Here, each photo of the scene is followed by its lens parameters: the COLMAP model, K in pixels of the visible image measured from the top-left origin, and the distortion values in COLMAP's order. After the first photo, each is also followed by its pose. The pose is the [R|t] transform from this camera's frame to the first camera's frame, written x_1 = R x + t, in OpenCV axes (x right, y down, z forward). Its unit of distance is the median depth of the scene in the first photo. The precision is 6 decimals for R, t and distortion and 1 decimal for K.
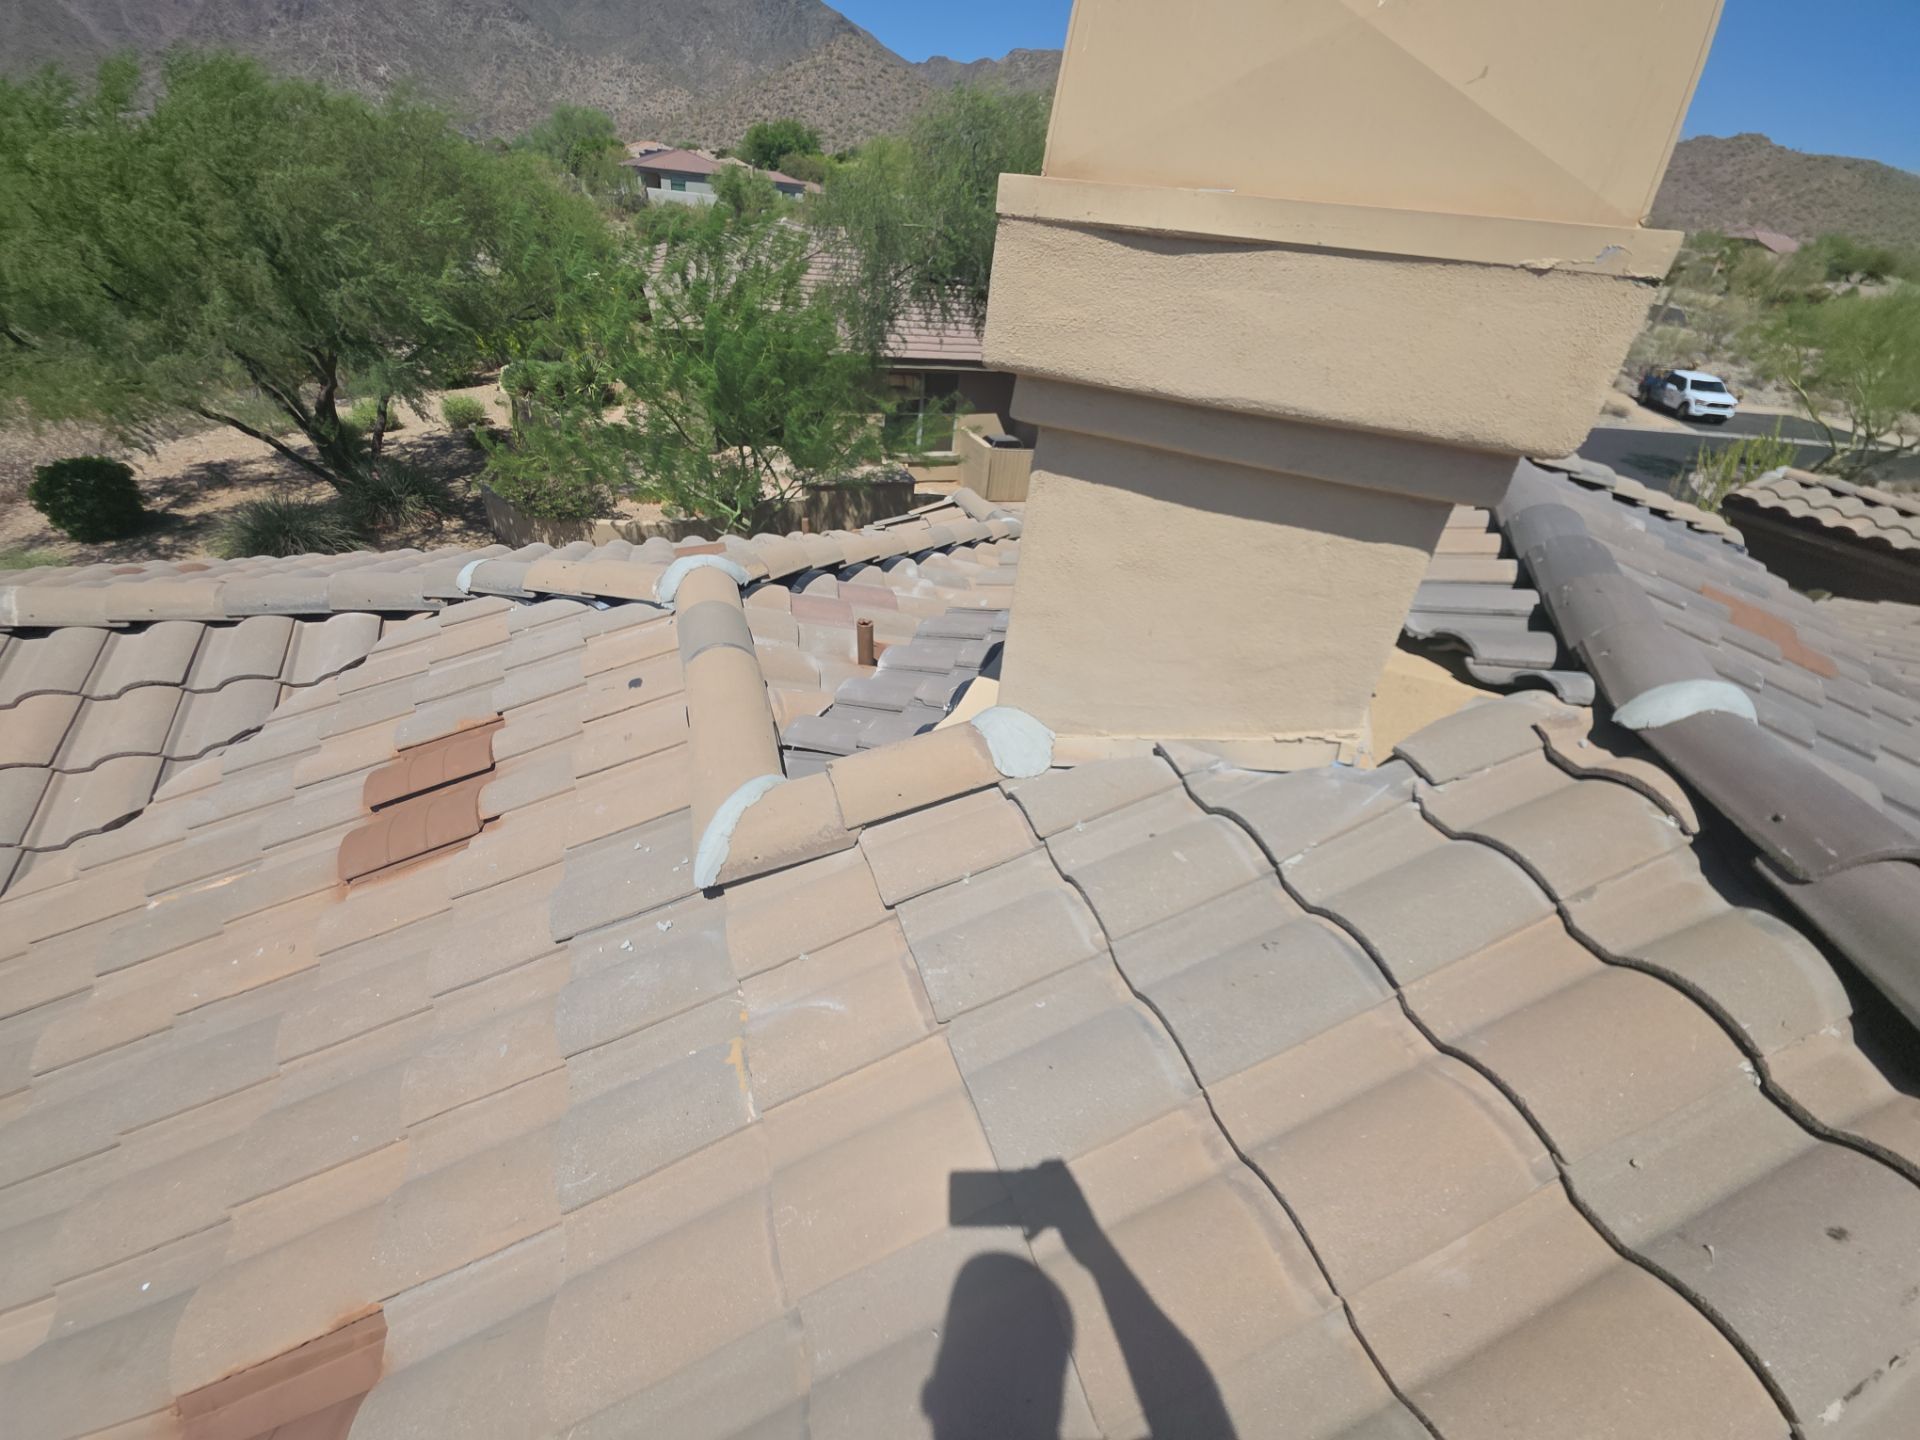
lens RADIAL K [[764.4, 0, 960.0], [0, 764.4, 720.0], [0, 0, 1]] dist [0.009722, -0.007114]
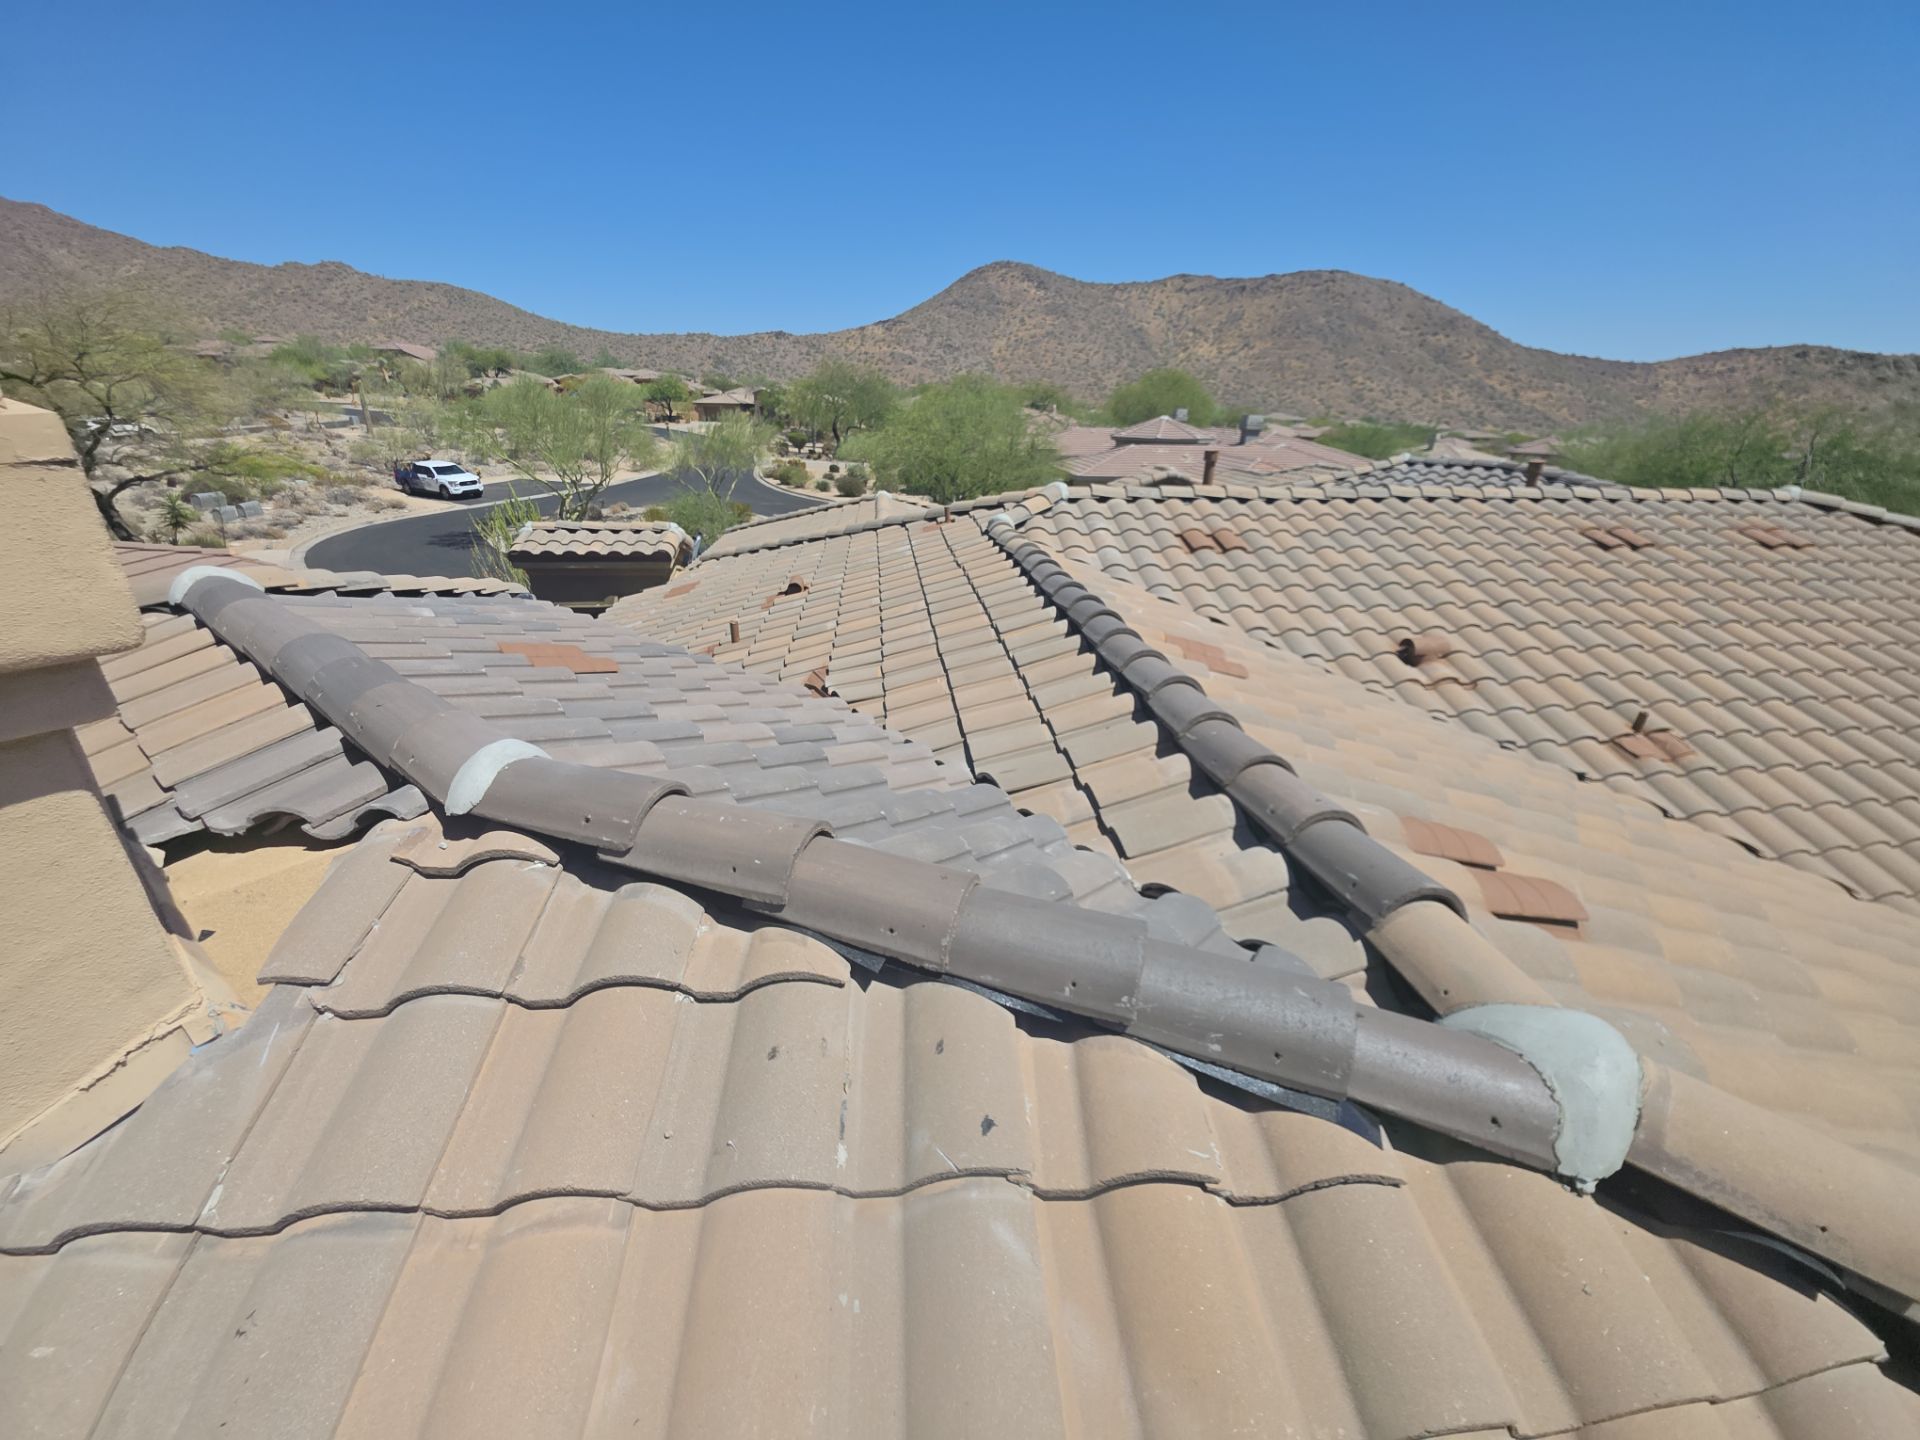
lens RADIAL K [[762.7, 0, 964.2], [0, 762.7, 724.2], [0, 0, 1]] dist [0.011117, -0.007660]
pose [[0.265059, -0.445268, 0.855266, 0.169637], [0.535032, 0.805833, 0.253718, 0.010818], [-0.802175, 0.390345, 0.451826, -0.082942]]
